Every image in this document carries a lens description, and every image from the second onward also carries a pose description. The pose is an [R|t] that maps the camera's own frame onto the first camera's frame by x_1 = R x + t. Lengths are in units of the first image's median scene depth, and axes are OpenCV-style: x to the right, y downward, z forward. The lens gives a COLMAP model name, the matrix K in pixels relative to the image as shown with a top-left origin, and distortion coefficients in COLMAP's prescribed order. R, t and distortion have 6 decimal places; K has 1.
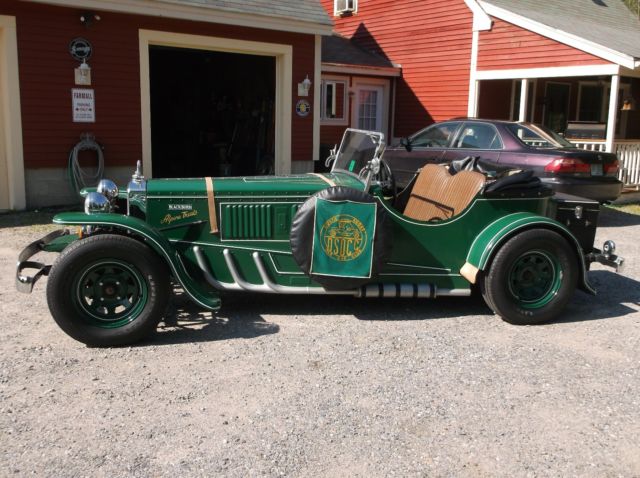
lens RADIAL K [[626.5, 0, 318.5], [0, 626.5, 239.1], [0, 0, 1]] dist [0.016887, 0.000000]
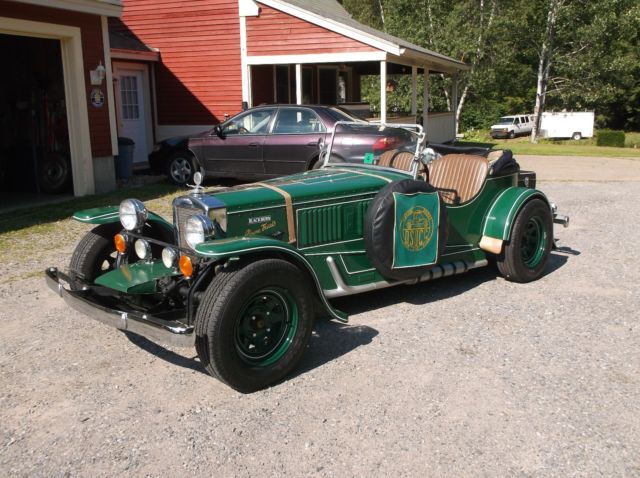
lens RADIAL K [[626.5, 0, 321.4], [0, 626.5, 238.9], [0, 0, 1]] dist [0.016887, 0.000000]
pose [[0.860586, -0.142981, 0.488823, -0.275951], [0.128915, 0.989683, 0.062525, -0.032201], [-0.492719, 0.009209, 0.870140, 0.082120]]
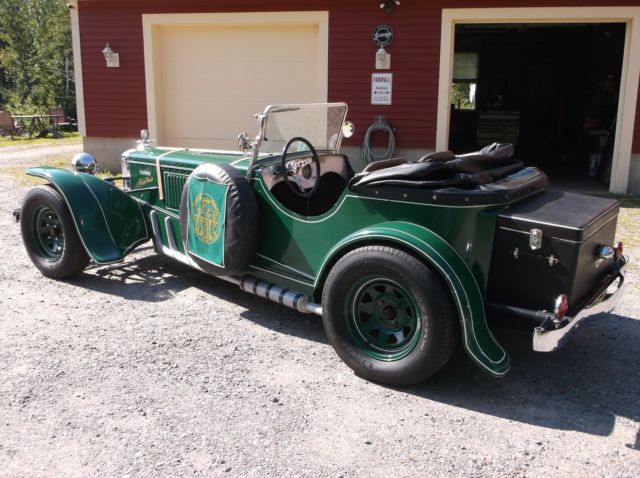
lens RADIAL K [[626.5, 0, 315.8], [0, 626.5, 236.9], [0, 0, 1]] dist [0.016887, 0.000000]
pose [[0.647561, 0.152873, -0.746522, 0.382728], [-0.144731, 0.986511, 0.076473, -0.031730], [0.748143, 0.058525, 0.660951, 0.235638]]
